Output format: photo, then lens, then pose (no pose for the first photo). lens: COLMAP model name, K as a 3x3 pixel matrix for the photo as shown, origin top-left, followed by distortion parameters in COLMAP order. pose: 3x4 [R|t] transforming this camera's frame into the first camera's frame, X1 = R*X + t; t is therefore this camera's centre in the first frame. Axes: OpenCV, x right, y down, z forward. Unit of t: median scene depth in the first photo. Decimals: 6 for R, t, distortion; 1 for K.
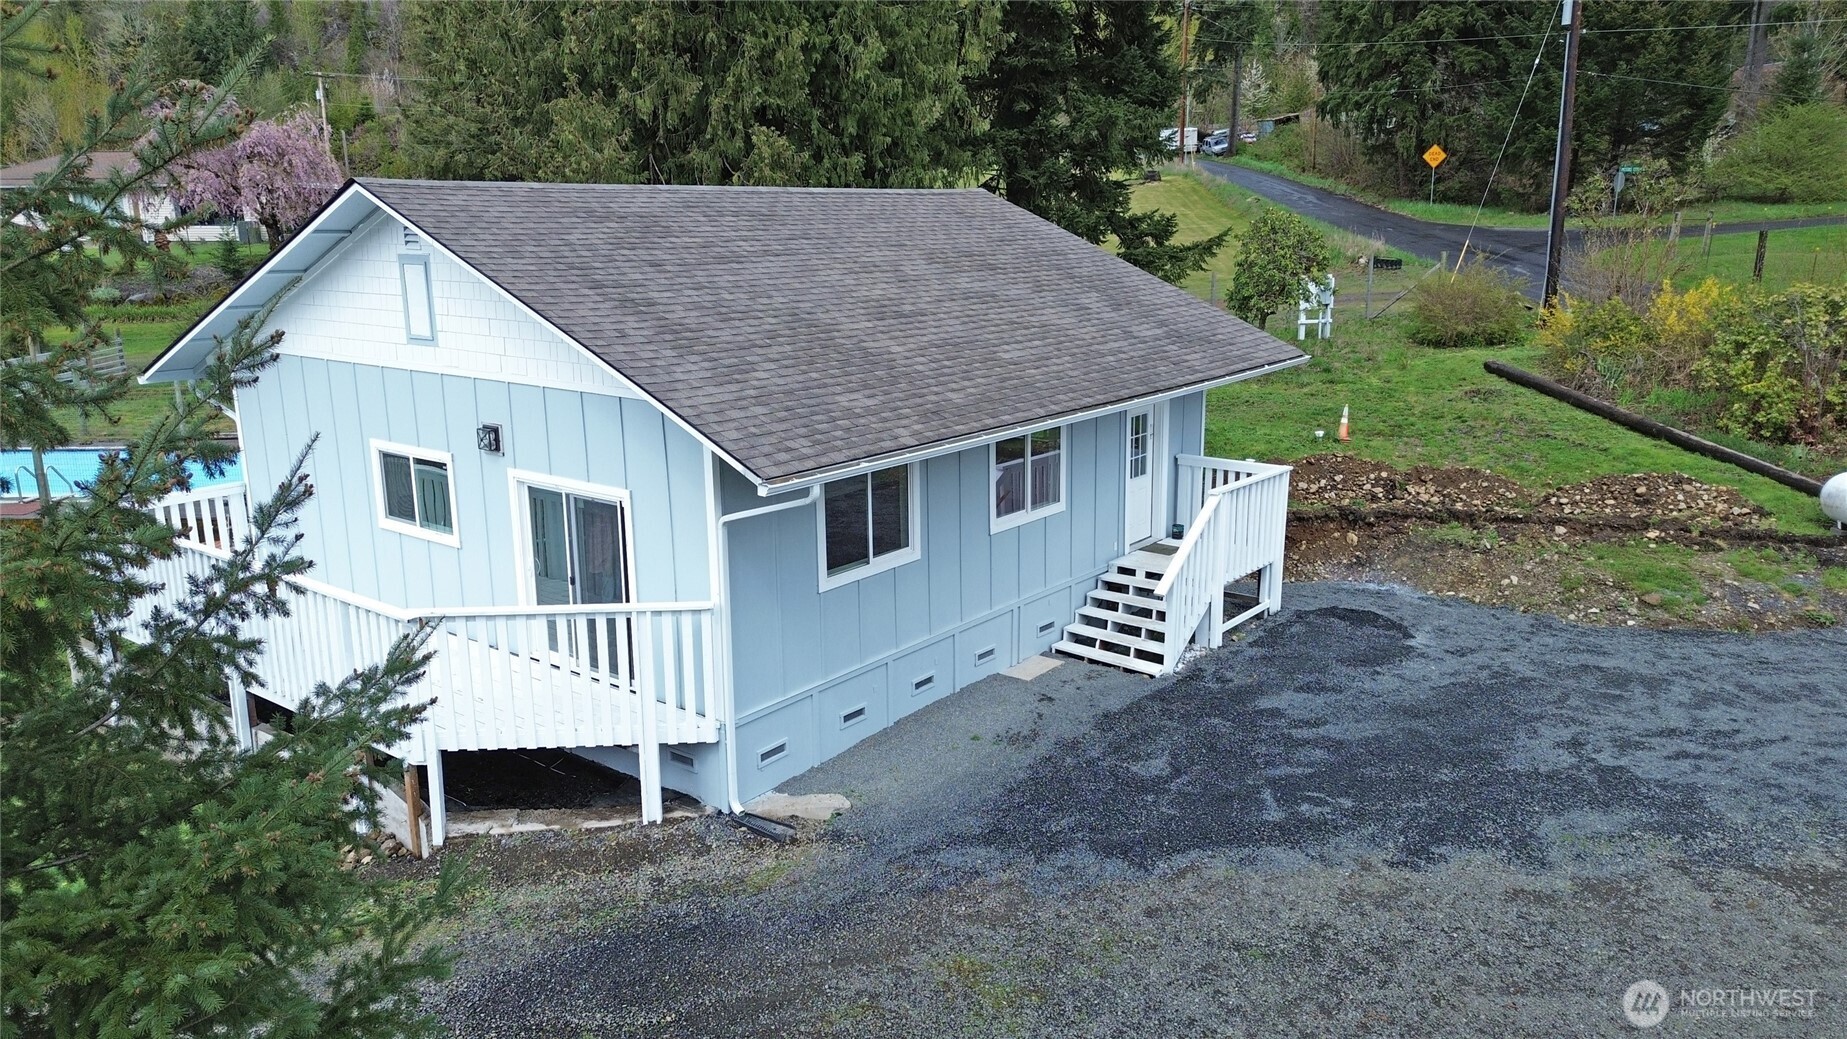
lens RADIAL K [[1294.3, 0, 926.9], [0, 1294.3, 520.2], [0, 0, 1]] dist [0.077233, -0.076128]
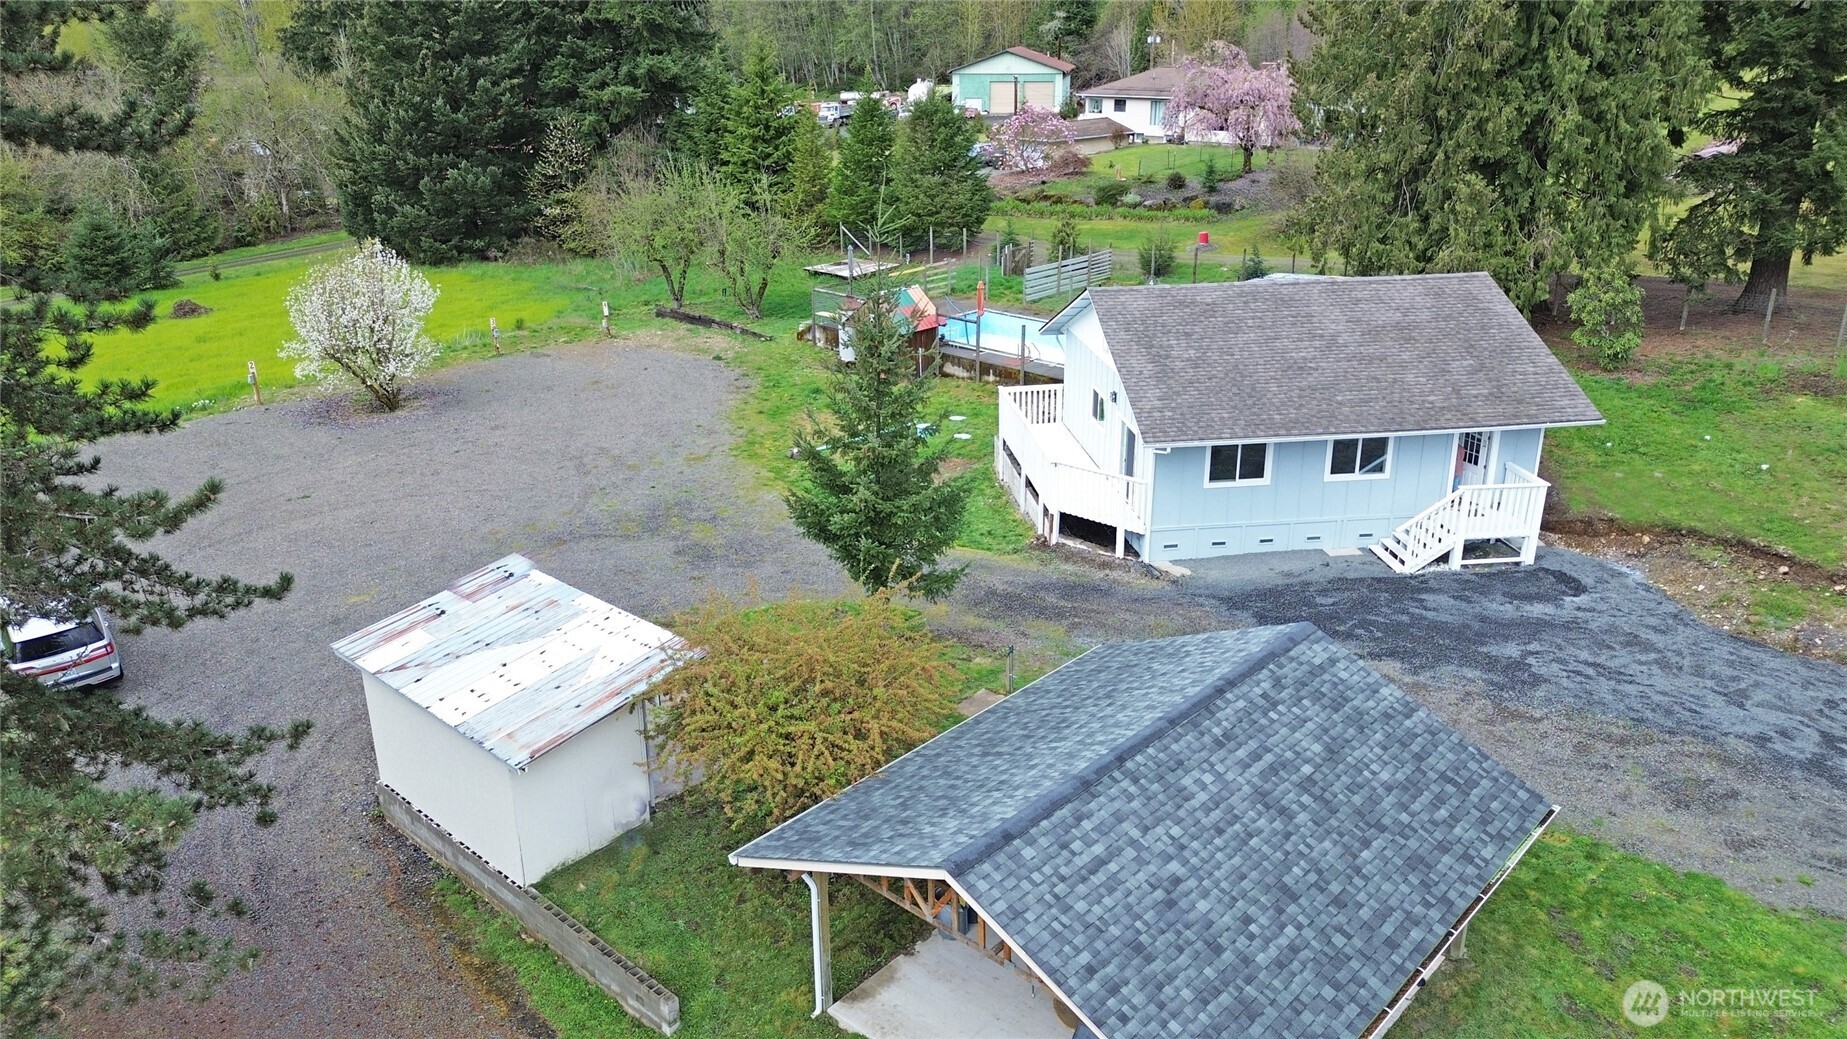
lens RADIAL K [[1329.2, 0, 922.0], [0, 1329.2, 497.4], [0, 0, 1]] dist [0.048063, 0.000754]
pose [[0.713200, 0.239776, -0.658675, 1.091221], [-0.162102, 0.970621, 0.177811, -0.261443], [0.681959, -0.020042, 0.731116, -1.077839]]
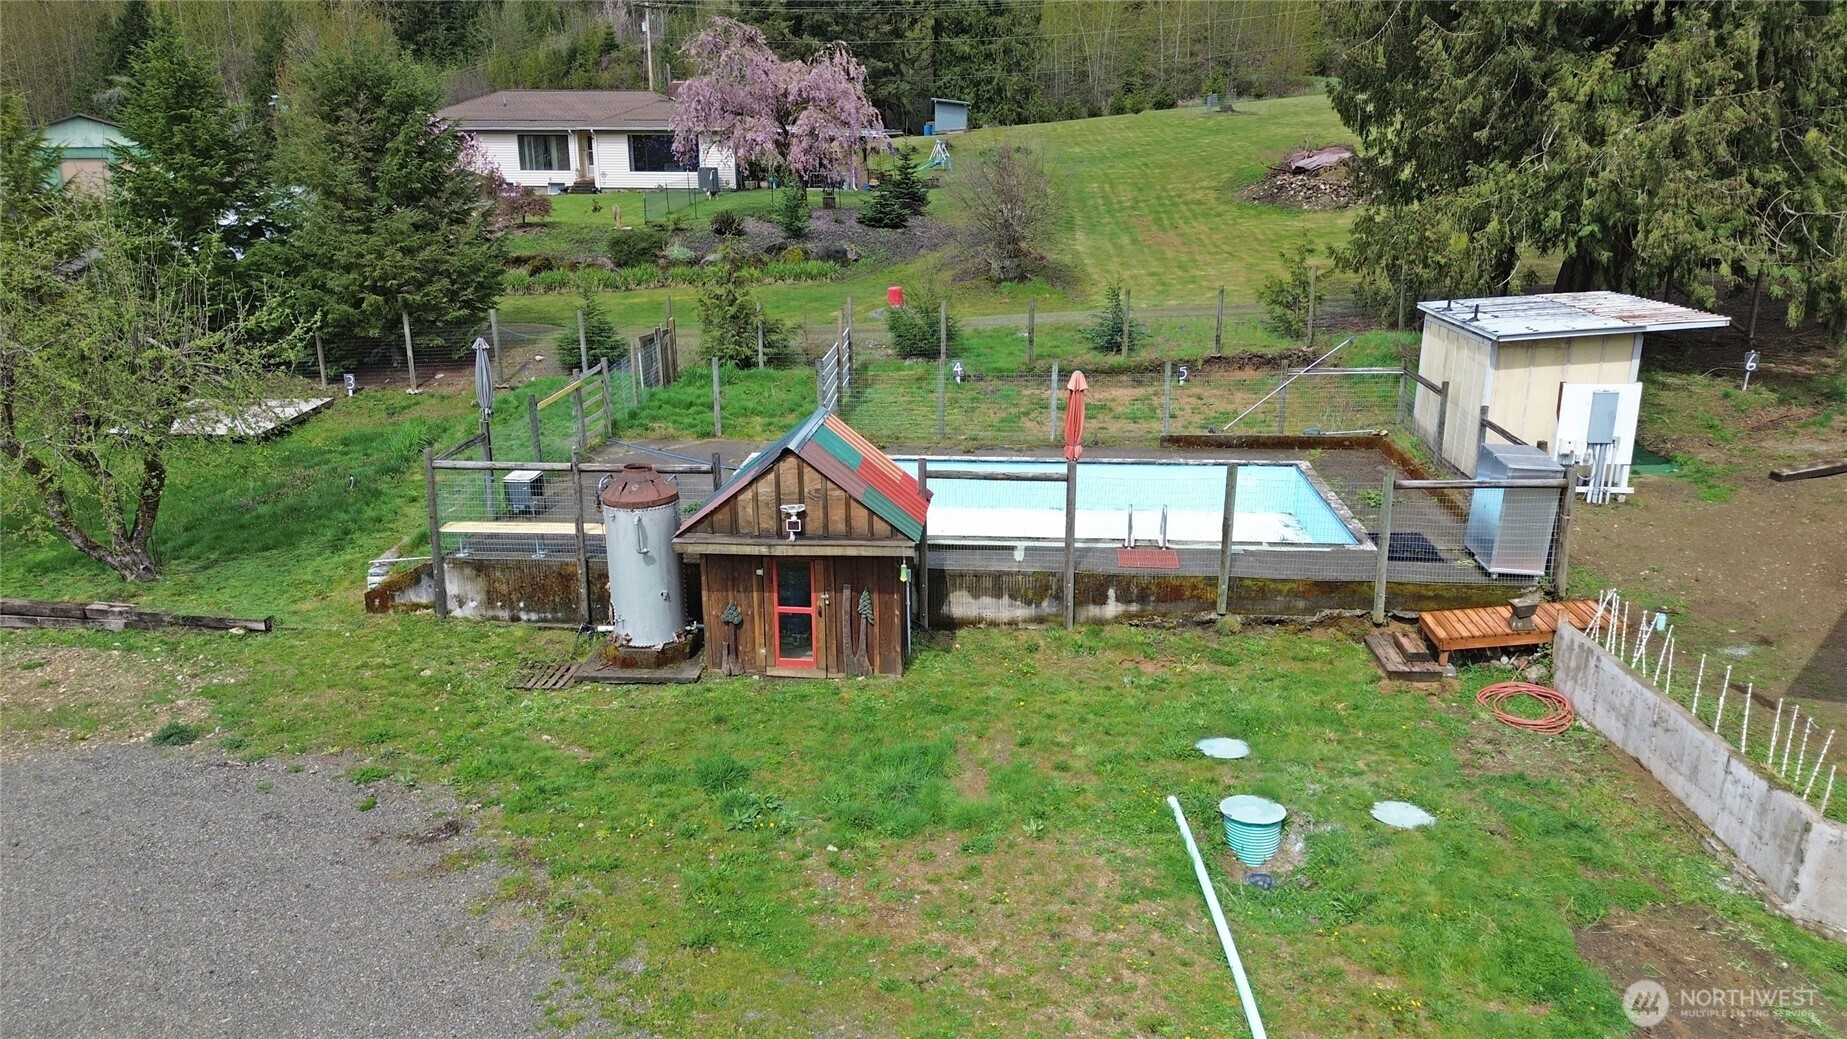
lens RADIAL K [[1294.3, 0, 926.9], [0, 1294.3, 520.2], [0, 0, 1]] dist [0.077233, -0.076128]
pose [[0.996937, 0.023095, -0.074724, -1.339051], [-0.019408, 0.998576, 0.049697, -0.122885], [0.075765, -0.048094, 0.995965, 0.318109]]
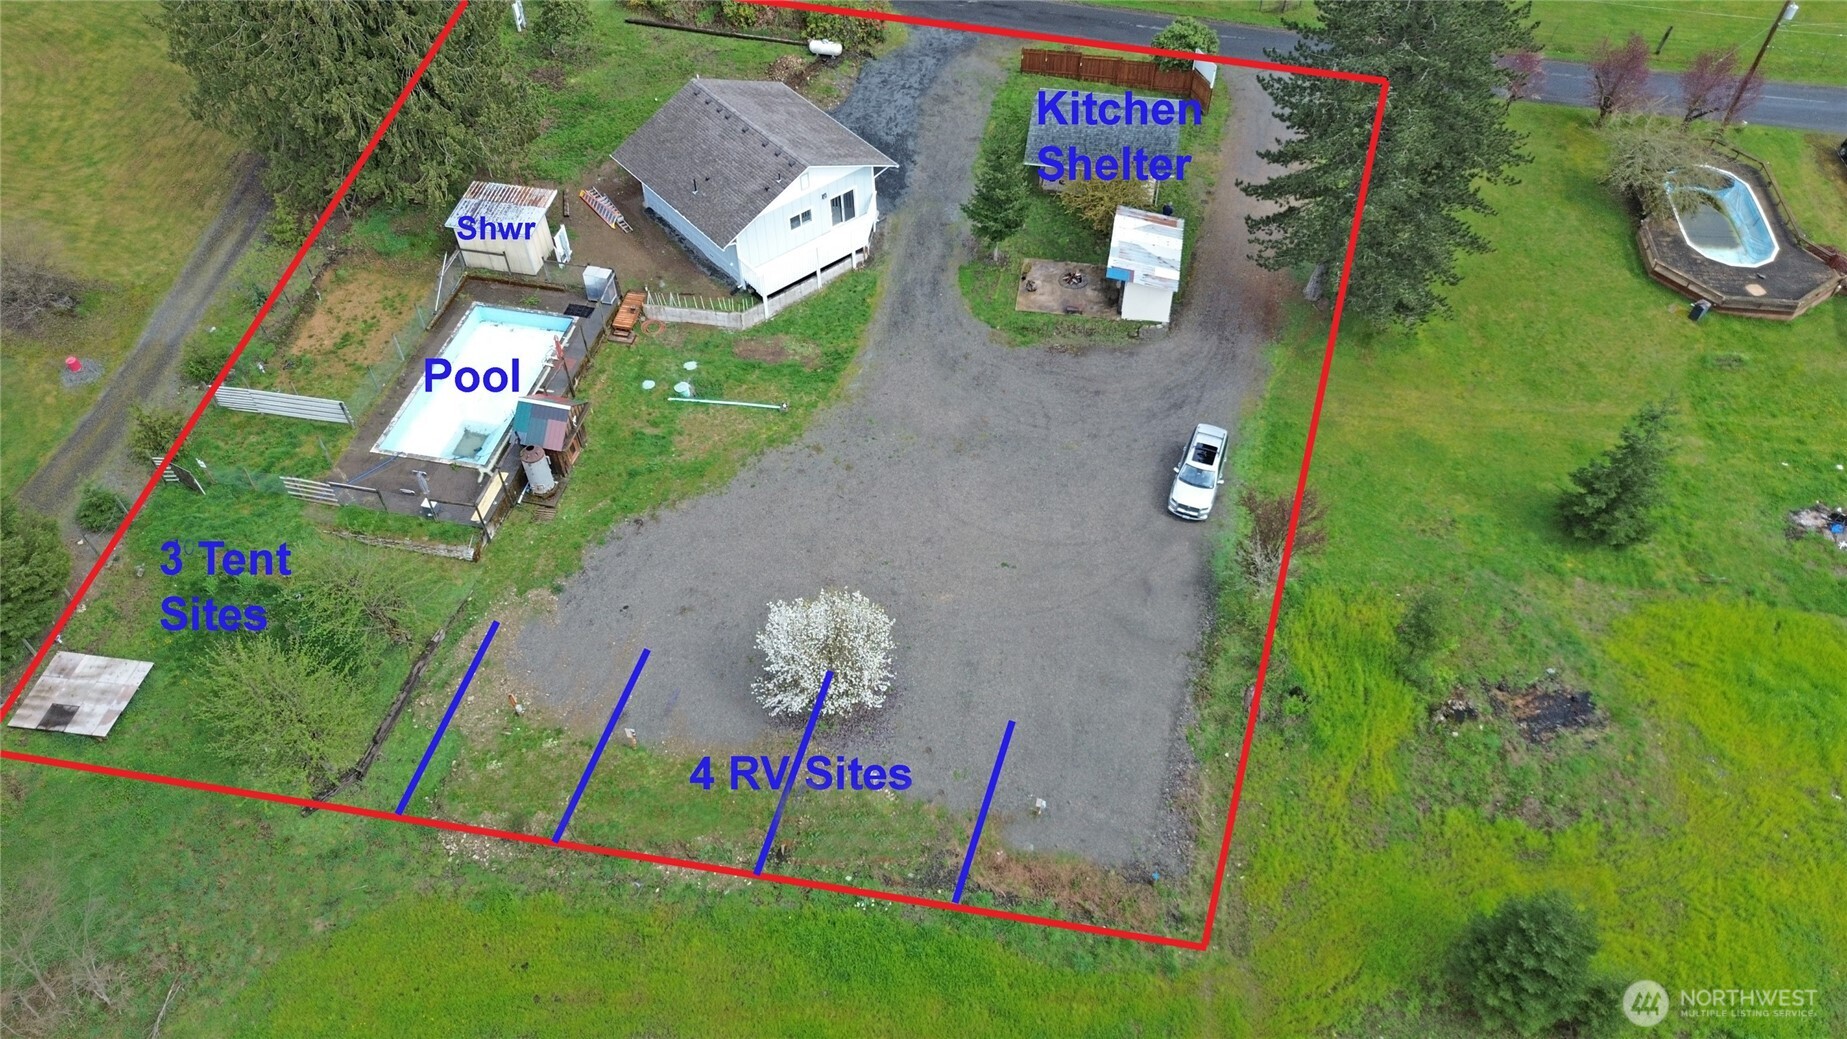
lens RADIAL K [[1294.3, 0, 926.9], [0, 1294.3, 520.2], [0, 0, 1]] dist [0.077233, -0.076128]
pose [[0.206055, -0.733416, 0.647798, -4.372895], [0.235309, 0.679717, 0.694704, -2.579322], [-0.949827, 0.009286, 0.312639, -0.933867]]
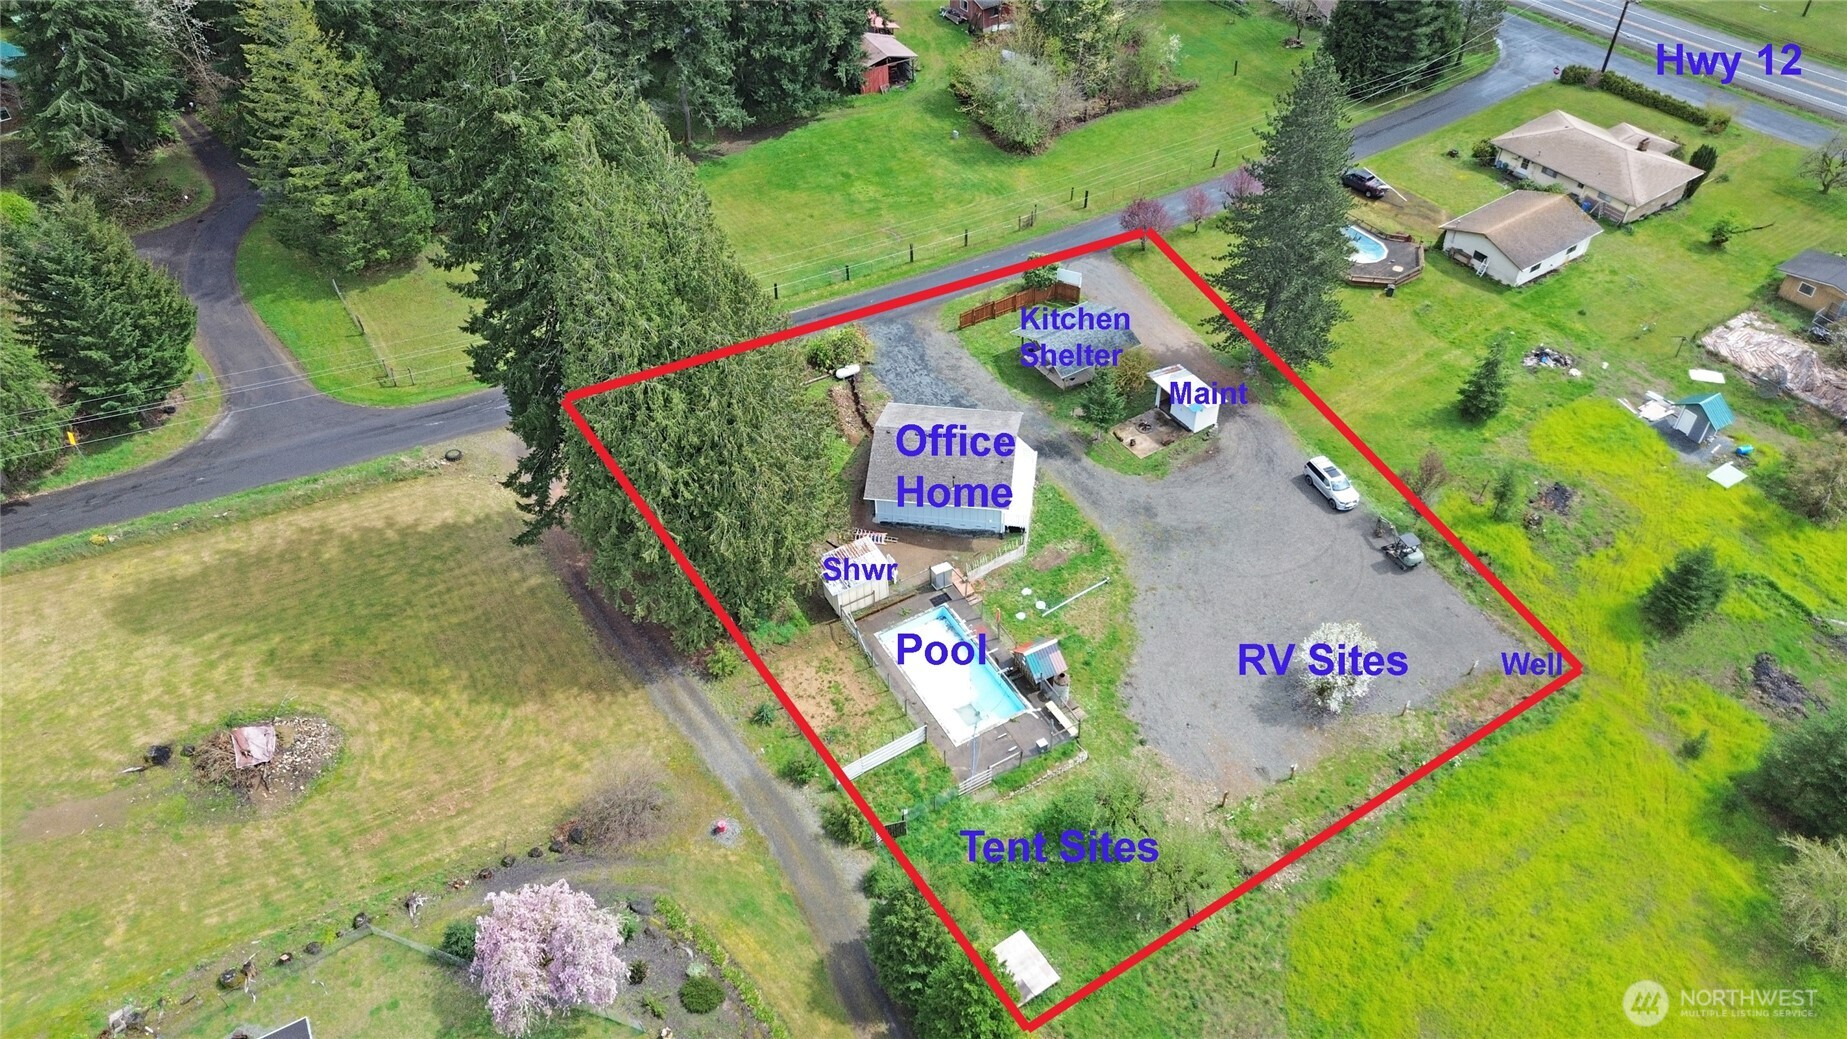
lens RADIAL K [[1294.3, 0, 926.9], [0, 1294.3, 520.2], [0, 0, 1]] dist [0.077233, -0.076128]
pose [[-0.502043, -0.582781, 0.638998, -4.896579], [0.226781, 0.624295, 0.747547, -5.290243], [-0.834580, 0.520213, -0.181259, 2.868926]]
